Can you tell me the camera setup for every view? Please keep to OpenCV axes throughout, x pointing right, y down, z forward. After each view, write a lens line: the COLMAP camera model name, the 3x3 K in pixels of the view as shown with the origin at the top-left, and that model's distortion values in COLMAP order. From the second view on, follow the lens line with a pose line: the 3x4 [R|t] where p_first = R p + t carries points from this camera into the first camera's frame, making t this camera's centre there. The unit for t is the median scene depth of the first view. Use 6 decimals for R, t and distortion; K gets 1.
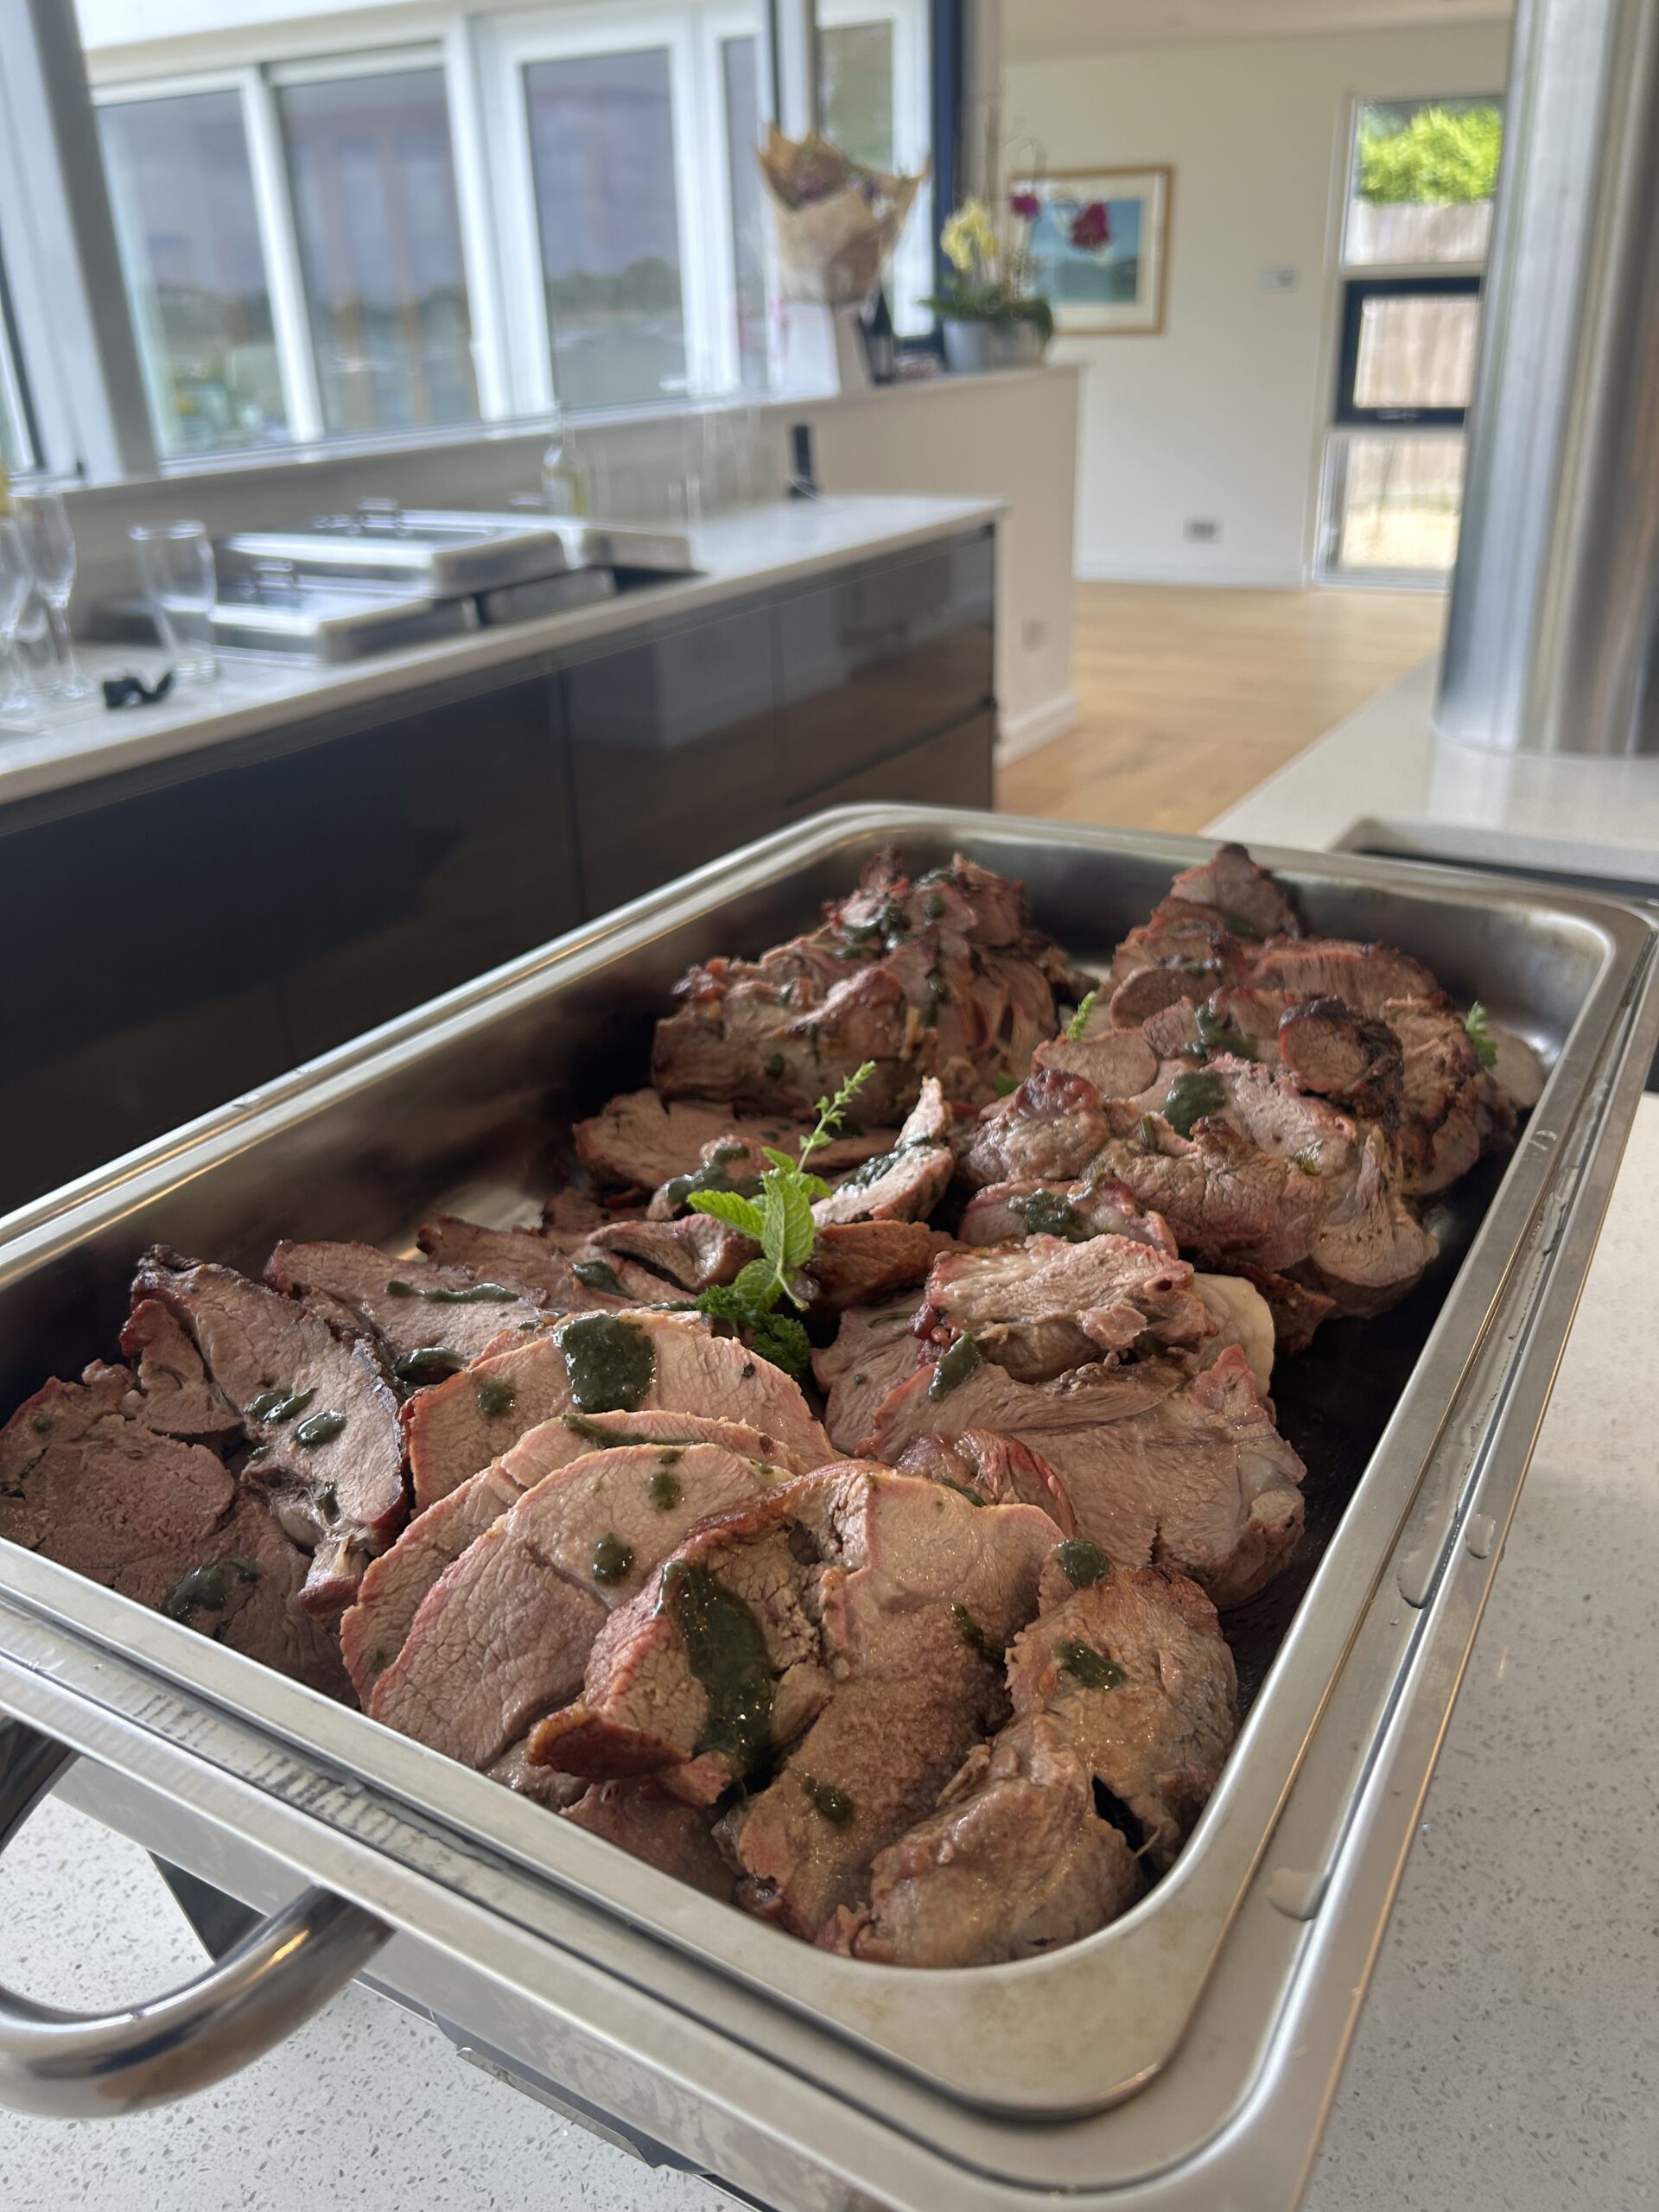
lens RADIAL K [[1701.3, 0, 830.1], [0, 1701.3, 1102.2], [0, 0, 1]] dist [-0.008146, -0.012612]
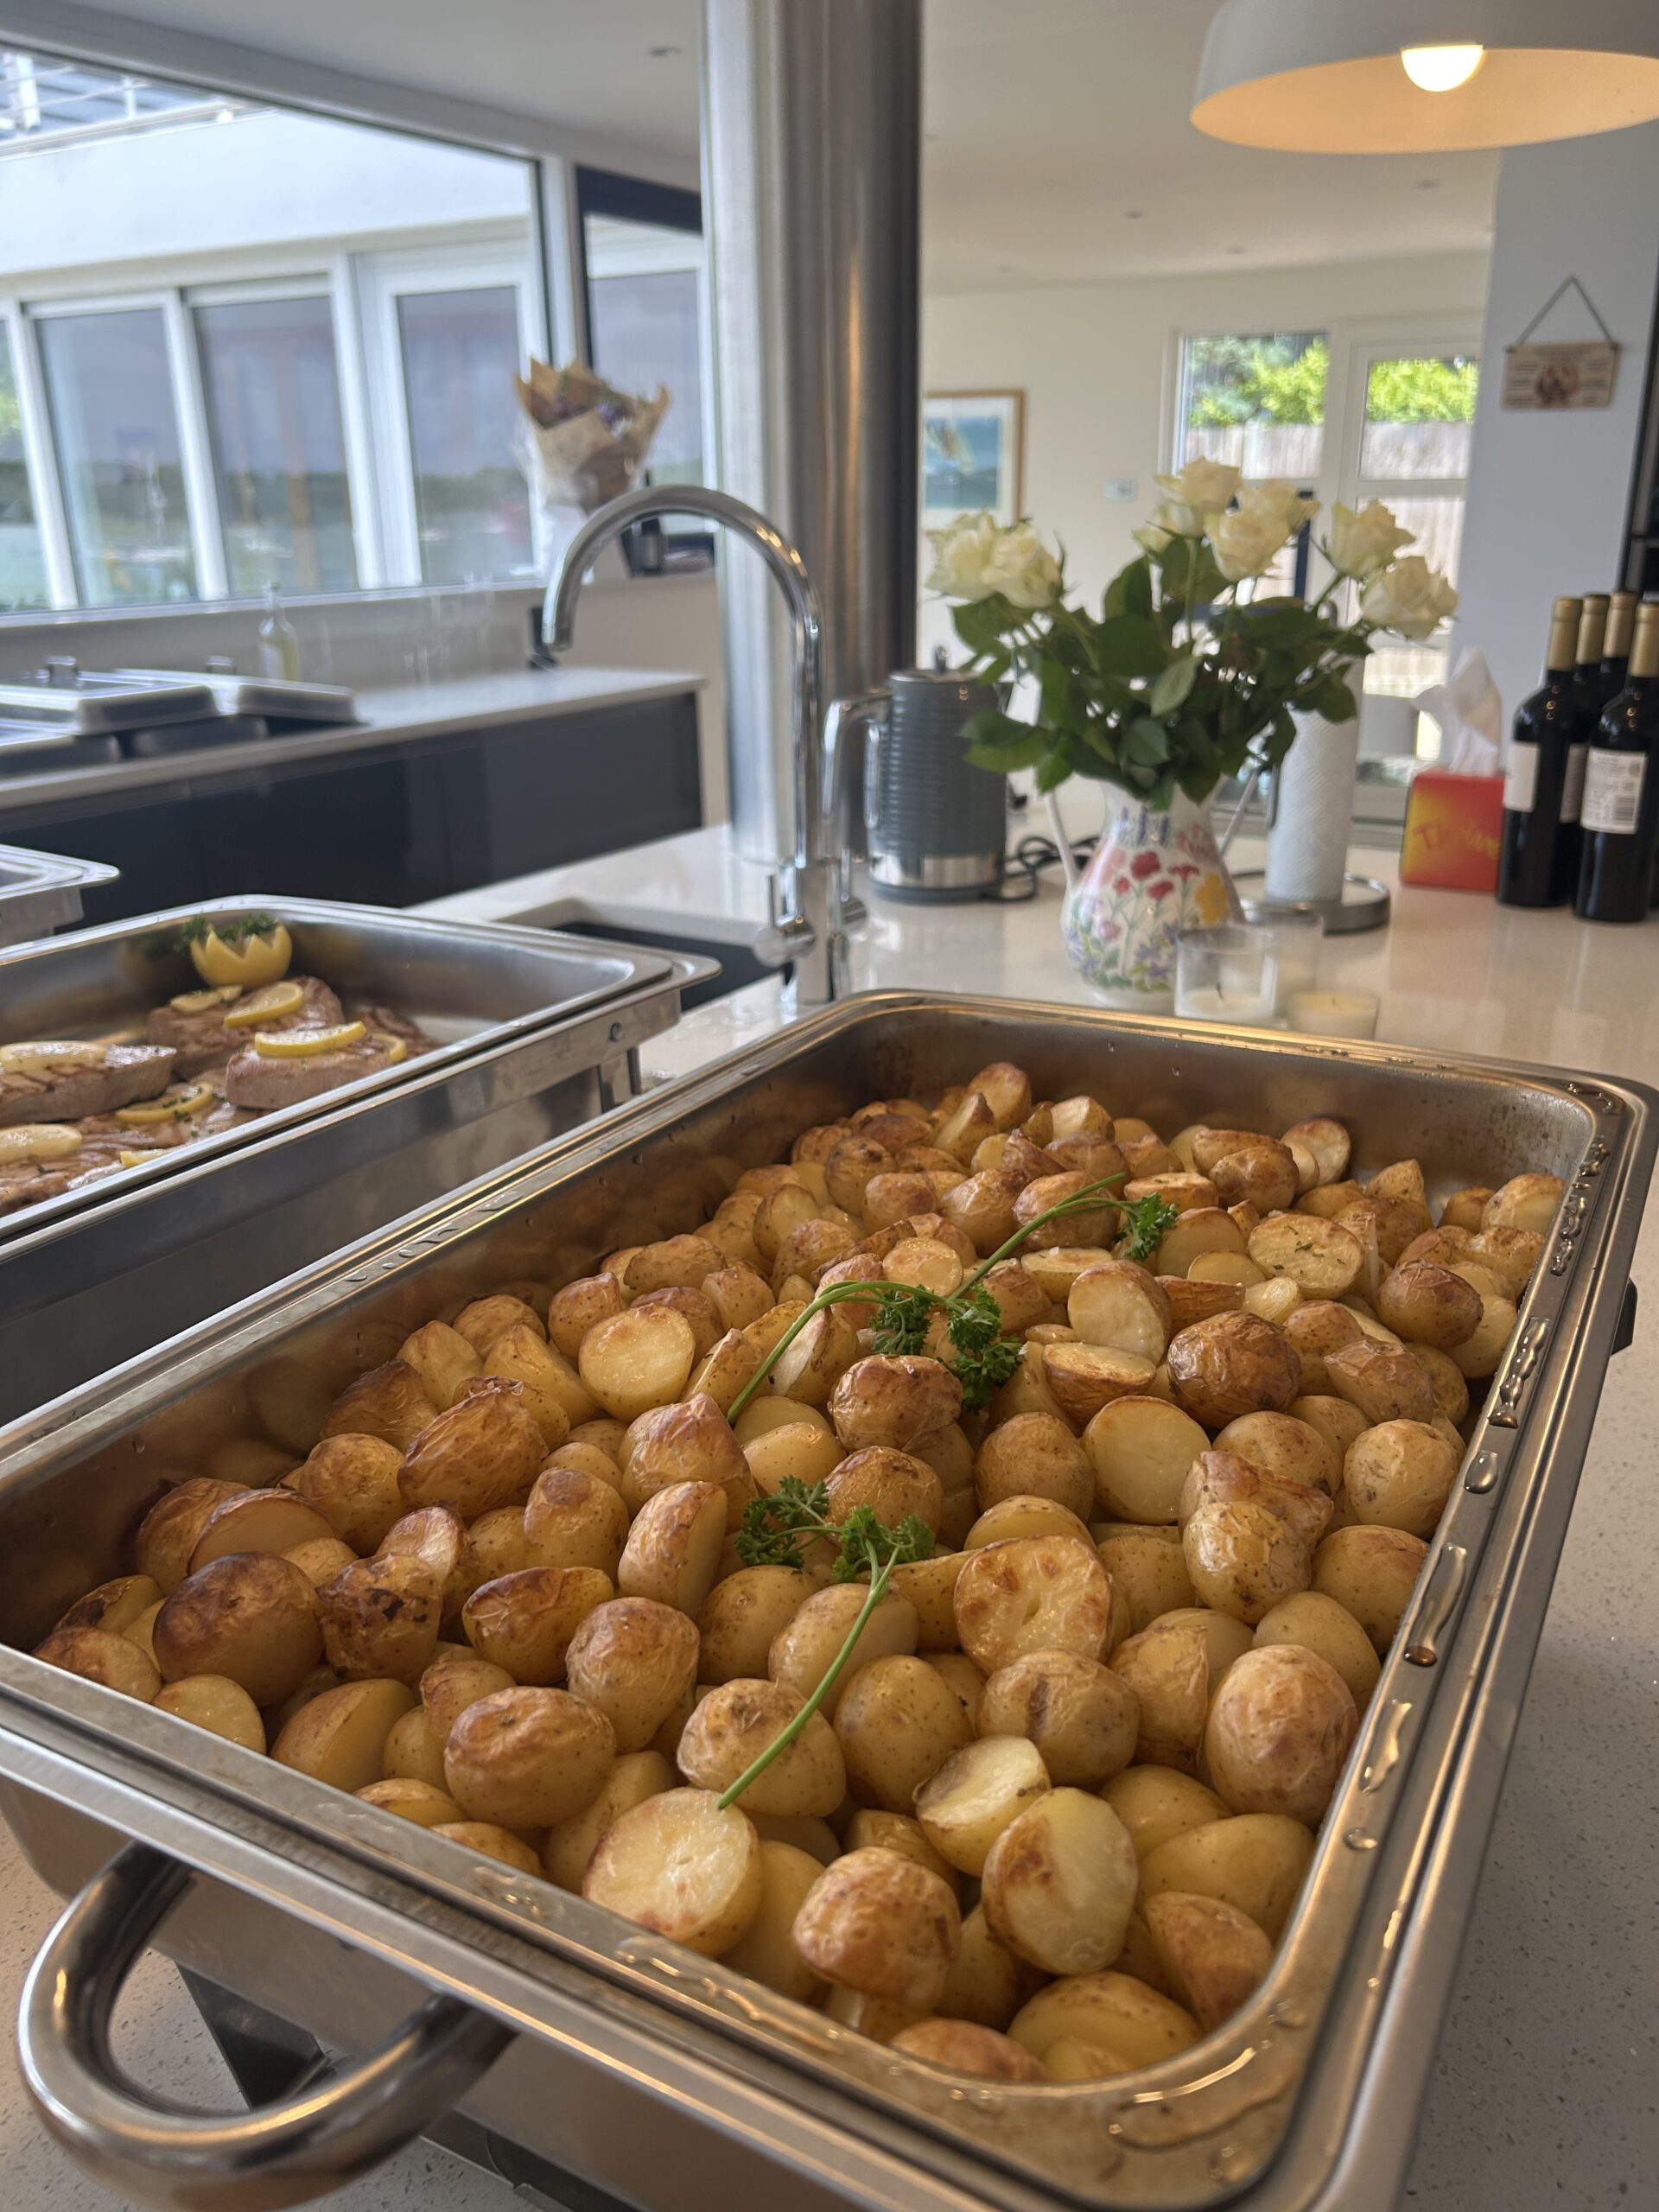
lens RADIAL K [[1701.3, 0, 833.5], [0, 1701.3, 1110.4], [0, 0, 1]] dist [-0.008146, -0.012612]
pose [[0.999346, 0.031202, -0.018285, 0.175666], [-0.032779, 0.995083, -0.093465, 0.036241], [0.015279, 0.094003, 0.995455, -0.096021]]
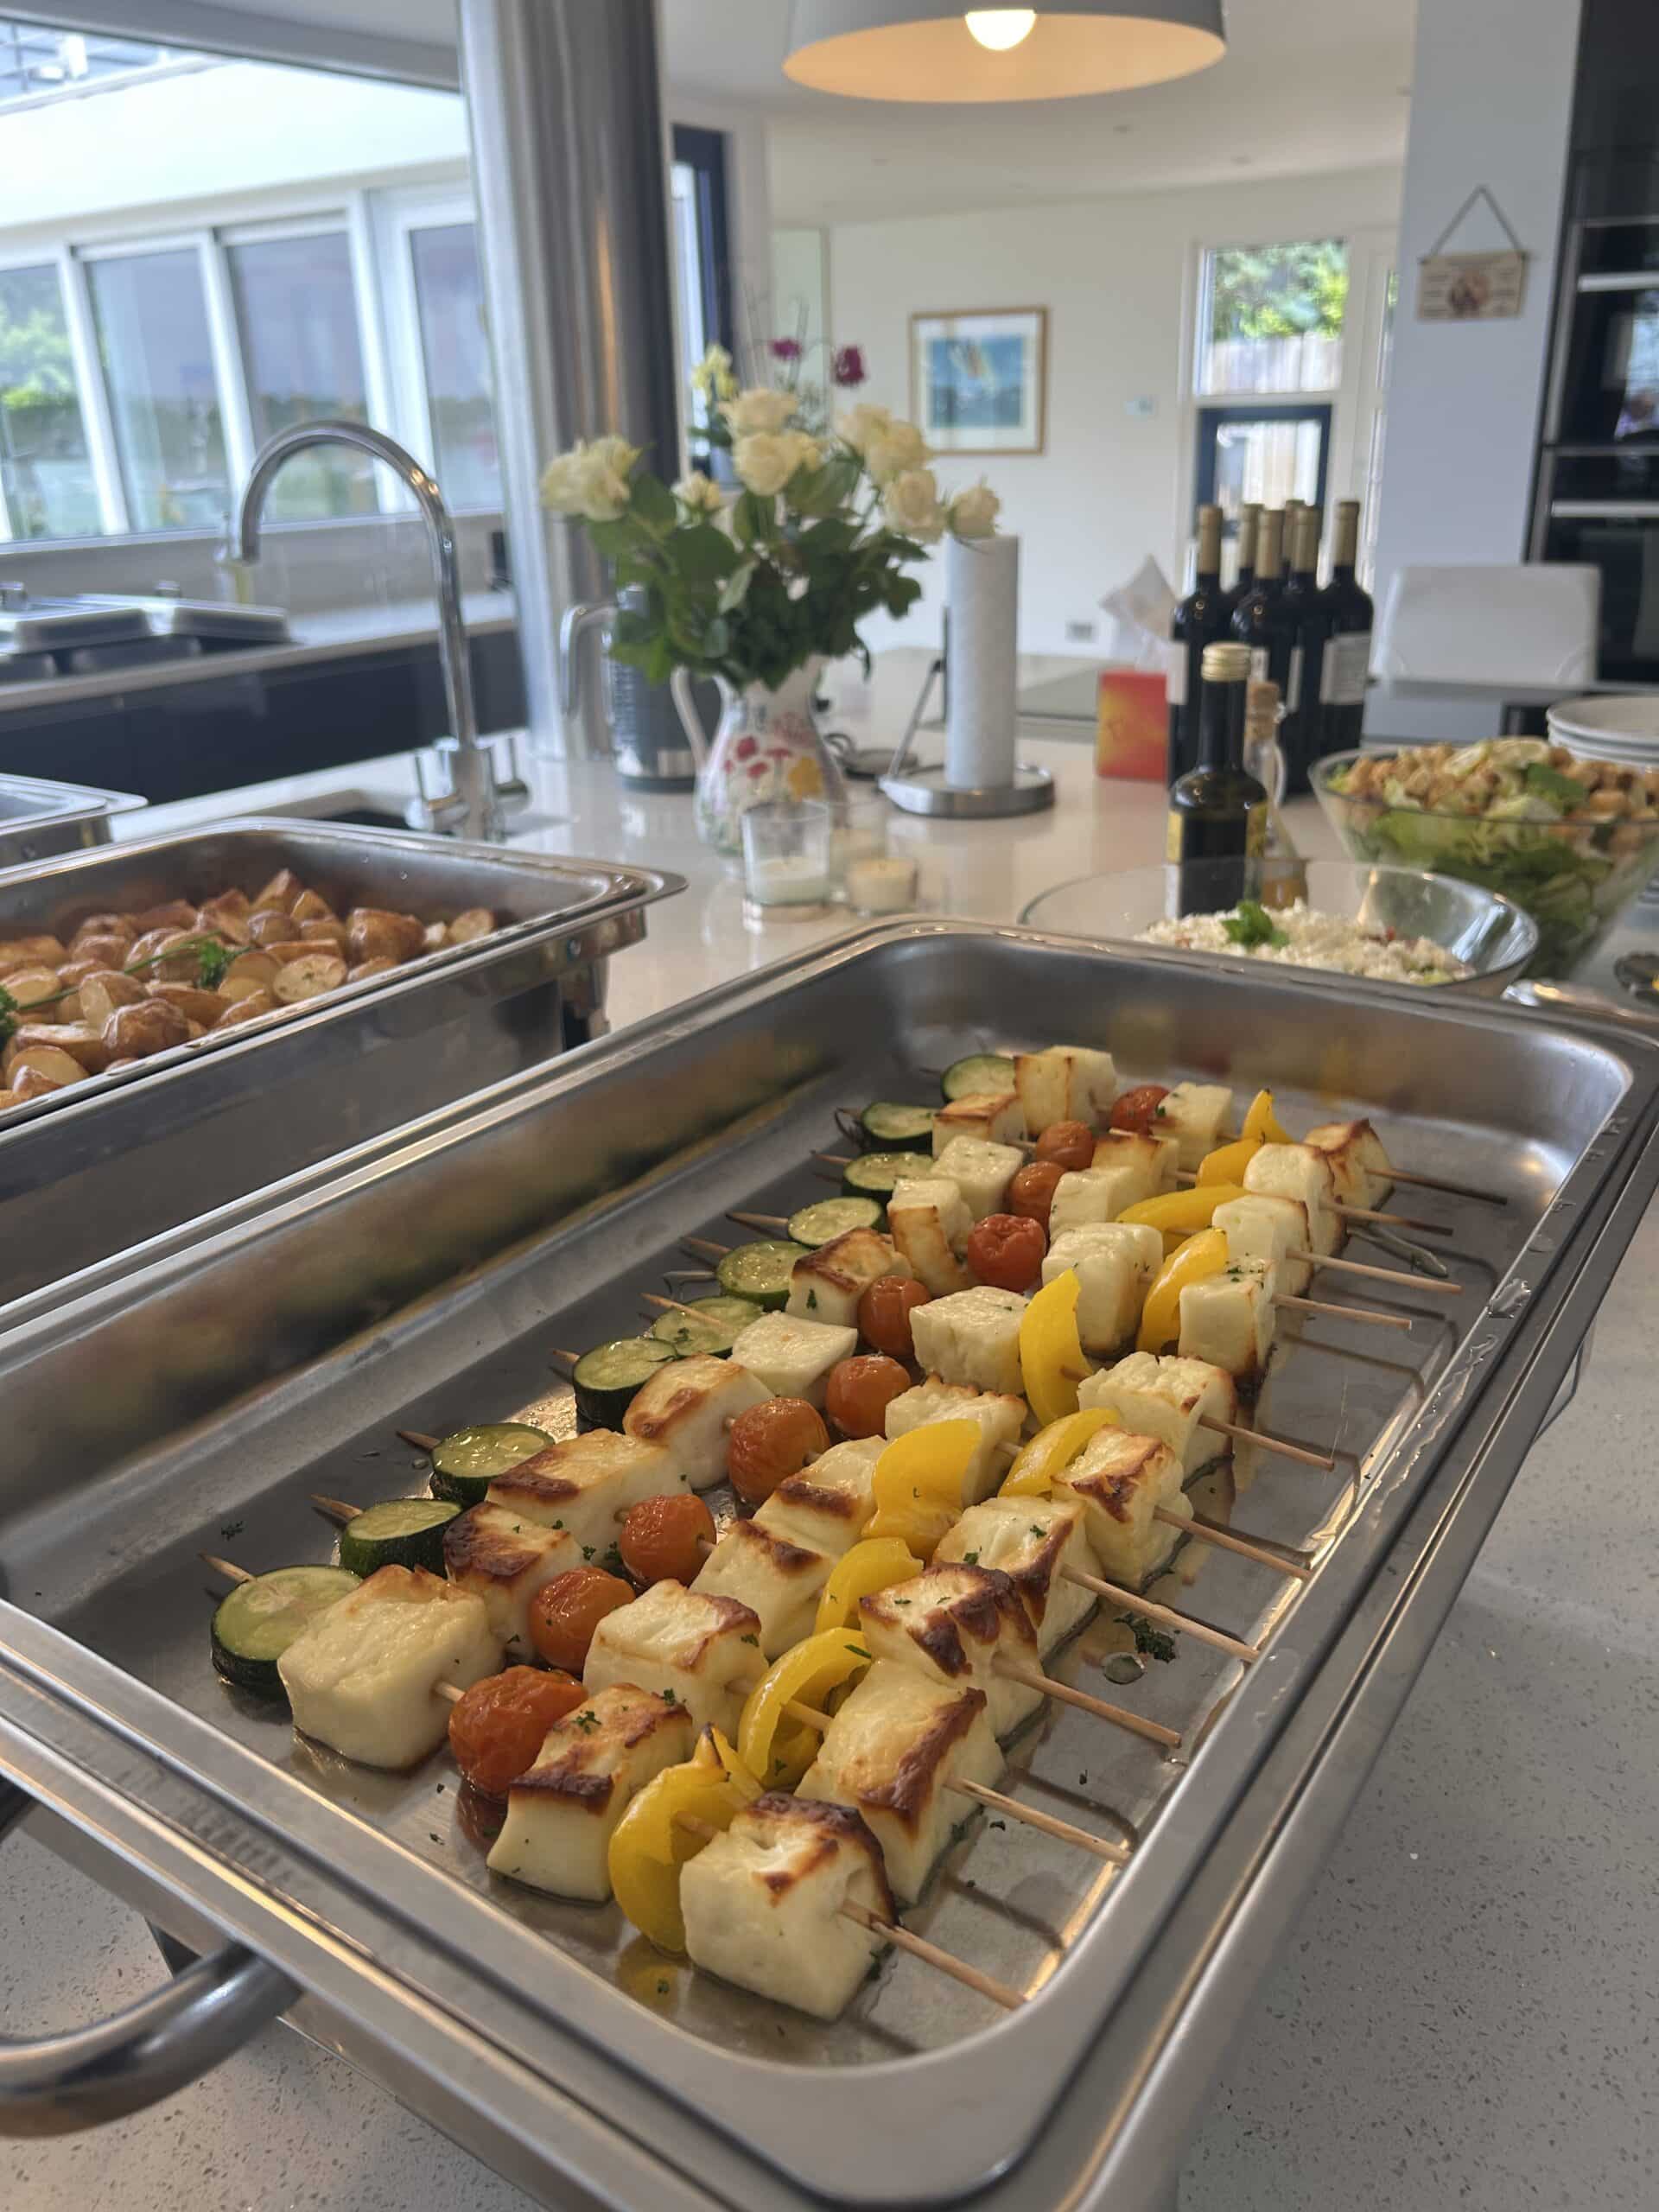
lens RADIAL K [[1701.3, 0, 826.0], [0, 1701.3, 1104.8], [0, 0, 1]] dist [-0.008146, -0.012612]
pose [[0.994925, 0.042731, -0.091093, 0.282815], [-0.047630, 0.997495, -0.052293, 0.053918], [0.088631, 0.056366, 0.994468, -0.140949]]
